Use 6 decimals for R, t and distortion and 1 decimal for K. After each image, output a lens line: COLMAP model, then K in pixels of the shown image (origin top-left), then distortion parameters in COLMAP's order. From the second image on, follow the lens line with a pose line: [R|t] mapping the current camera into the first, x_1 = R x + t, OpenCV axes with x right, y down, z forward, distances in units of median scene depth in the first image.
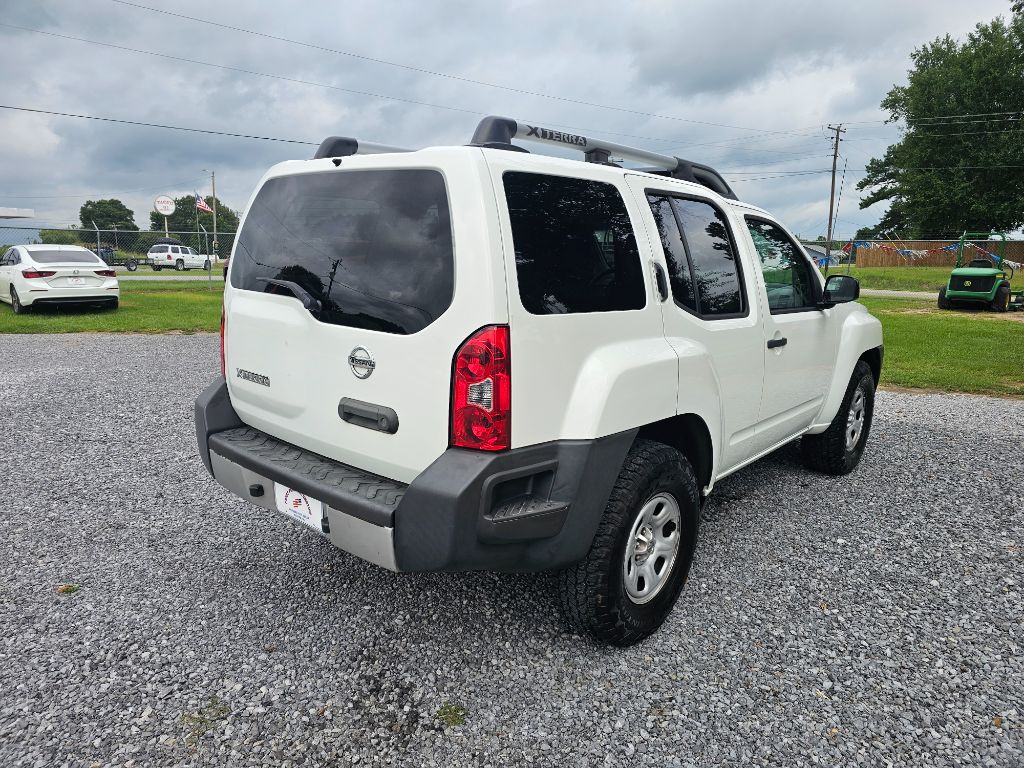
lens RADIAL K [[741.3, 0, 512.0], [0, 741.3, 384.0], [0, 0, 1]] dist [0.063243, -0.044822]
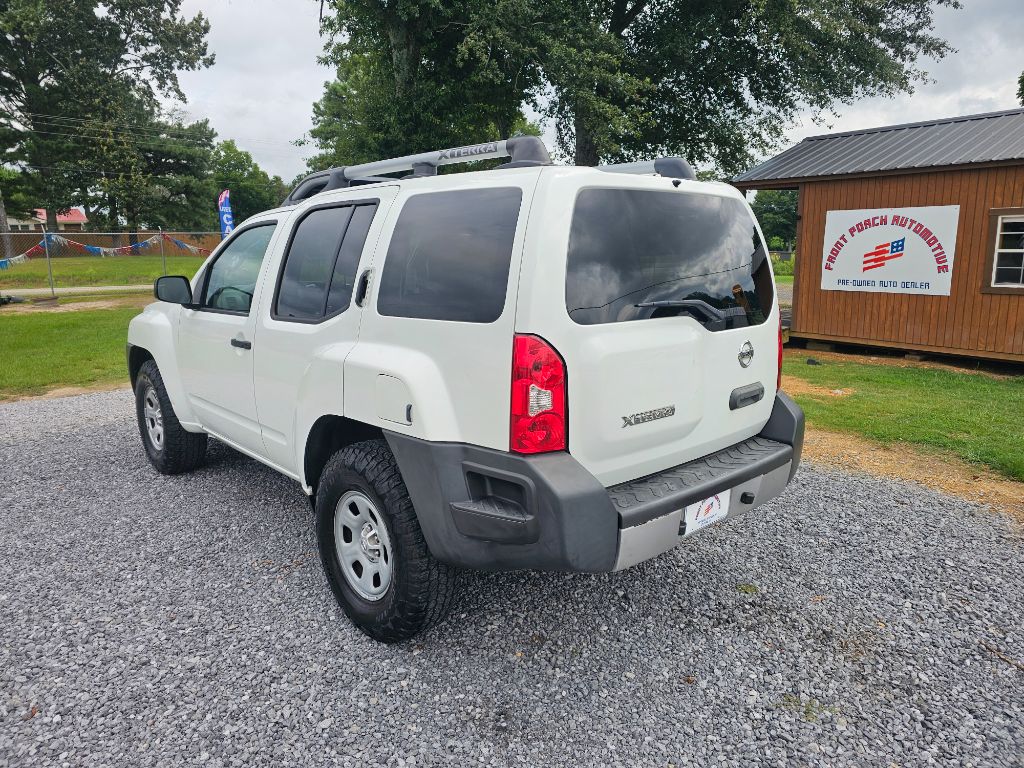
lens RADIAL K [[741.3, 0, 512.0], [0, 741.3, 384.0], [0, 0, 1]] dist [0.063243, -0.044822]
pose [[0.032651, -0.208749, 0.977424, -1.245364], [0.192223, 0.961000, 0.198820, -0.261783], [-0.980808, 0.181392, 0.071504, 1.129906]]
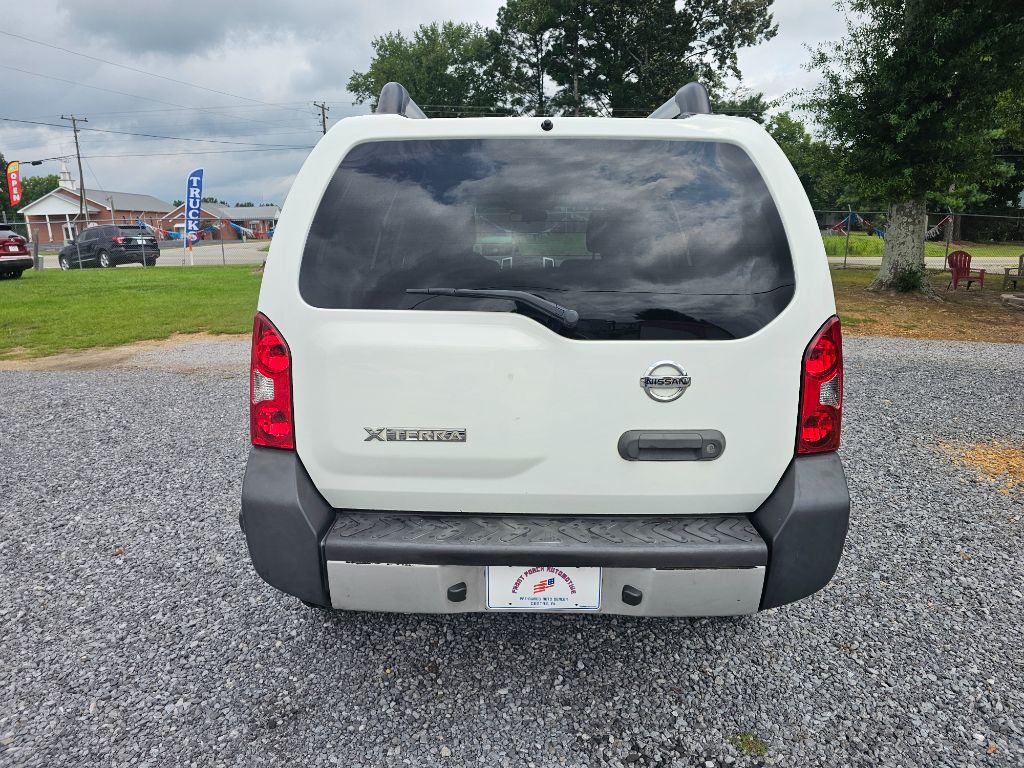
lens RADIAL K [[733.9, 0, 490.7], [0, 733.9, 382.0], [0, 0, 1]] dist [0.028699, -0.003259]
pose [[0.736799, -0.169230, 0.654590, -0.750829], [0.145319, 0.985179, 0.091127, -0.112197], [-0.660310, 0.027982, 0.750472, 0.463842]]
